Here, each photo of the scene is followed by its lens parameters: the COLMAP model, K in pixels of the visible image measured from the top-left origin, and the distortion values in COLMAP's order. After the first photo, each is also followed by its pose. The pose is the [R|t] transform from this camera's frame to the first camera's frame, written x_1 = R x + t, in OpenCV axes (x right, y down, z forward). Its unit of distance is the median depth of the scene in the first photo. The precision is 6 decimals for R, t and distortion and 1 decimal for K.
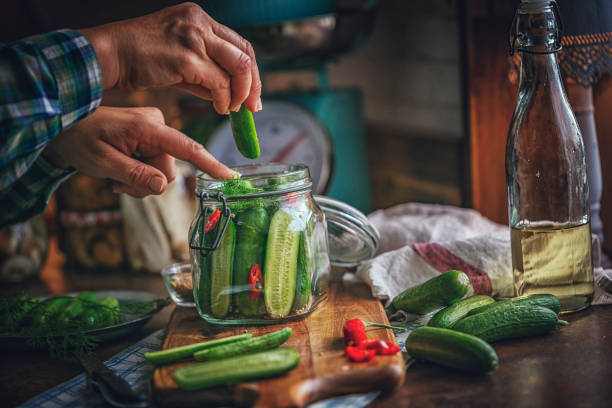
lens RADIAL K [[1648.3, 0, 302.3], [0, 1648.3, 203.9], [0, 0, 1]] dist [-0.022585, 0.000000]
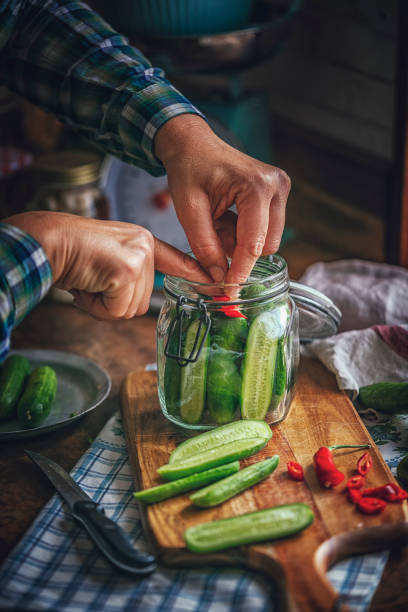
lens RADIAL K [[1648.3, 0, 210.1], [0, 1648.3, 304.8], [0, 0, 1]] dist [-0.022585, 0.000000]
pose [[0.991006, 0.010696, 0.133388, -0.161470], [-0.037797, 0.978585, 0.202341, -0.184541], [-0.128367, -0.205563, 0.970189, 0.094080]]
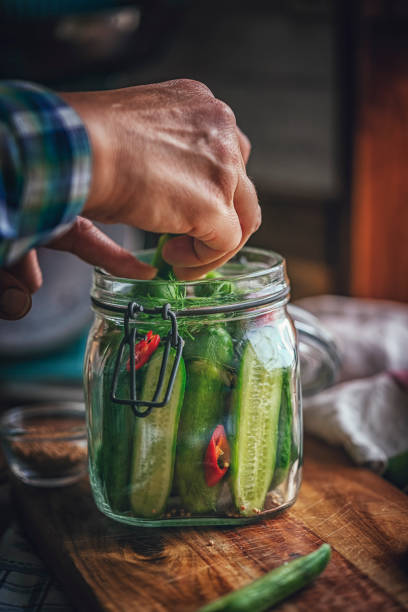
lens RADIAL K [[1648.3, 0, 203.6], [0, 1648.3, 308.1], [0, 0, 1]] dist [-0.022585, 0.000000]
pose [[0.952647, -0.010993, 0.303881, -0.202229], [-0.003672, 0.998858, 0.047646, -0.031306], [-0.304058, -0.046506, 0.951518, 0.436028]]
